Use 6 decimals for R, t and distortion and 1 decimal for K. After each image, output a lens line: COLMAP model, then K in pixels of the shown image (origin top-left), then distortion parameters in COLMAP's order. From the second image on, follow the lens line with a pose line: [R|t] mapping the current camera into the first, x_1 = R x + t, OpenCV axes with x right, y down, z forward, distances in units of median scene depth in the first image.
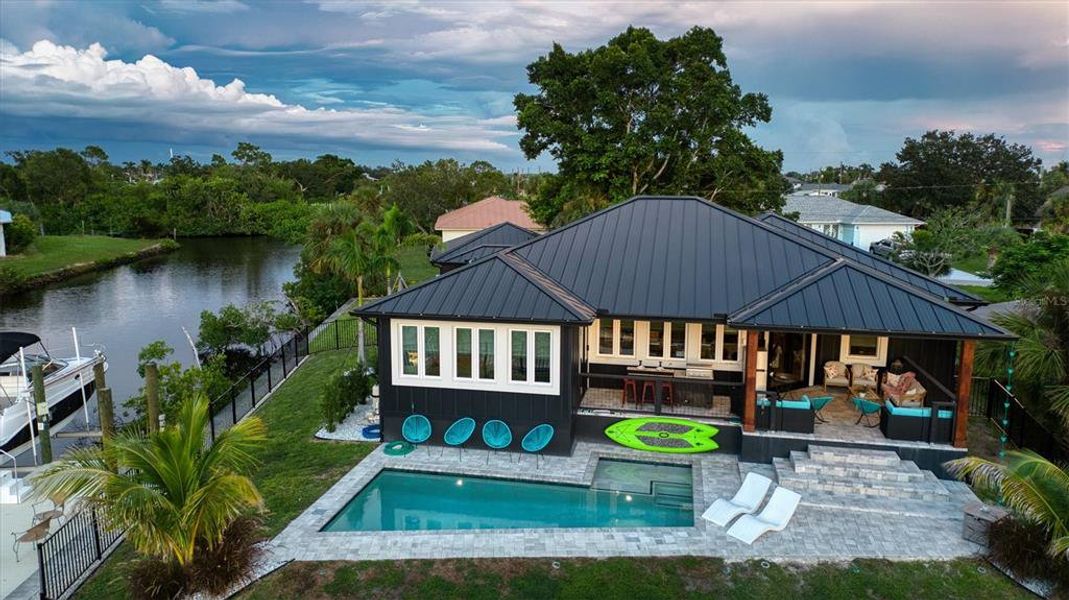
lens RADIAL K [[743.2, 0, 535.8], [0, 743.2, 288.0], [0, 0, 1]] dist [0.083460, -0.088640]
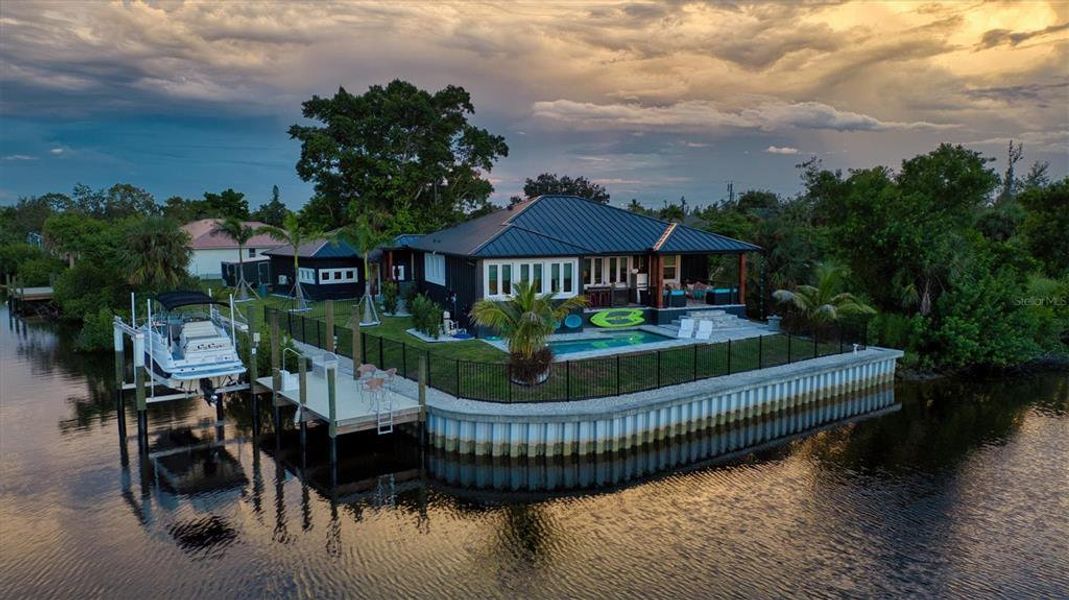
lens RADIAL K [[743.2, 0, 535.8], [0, 743.2, 288.0], [0, 0, 1]] dist [0.083460, -0.088640]
pose [[0.830332, -0.055419, 0.554507, -0.962632], [0.086344, 0.995821, -0.029767, 0.152701], [-0.550540, 0.072595, 0.831646, -0.396680]]
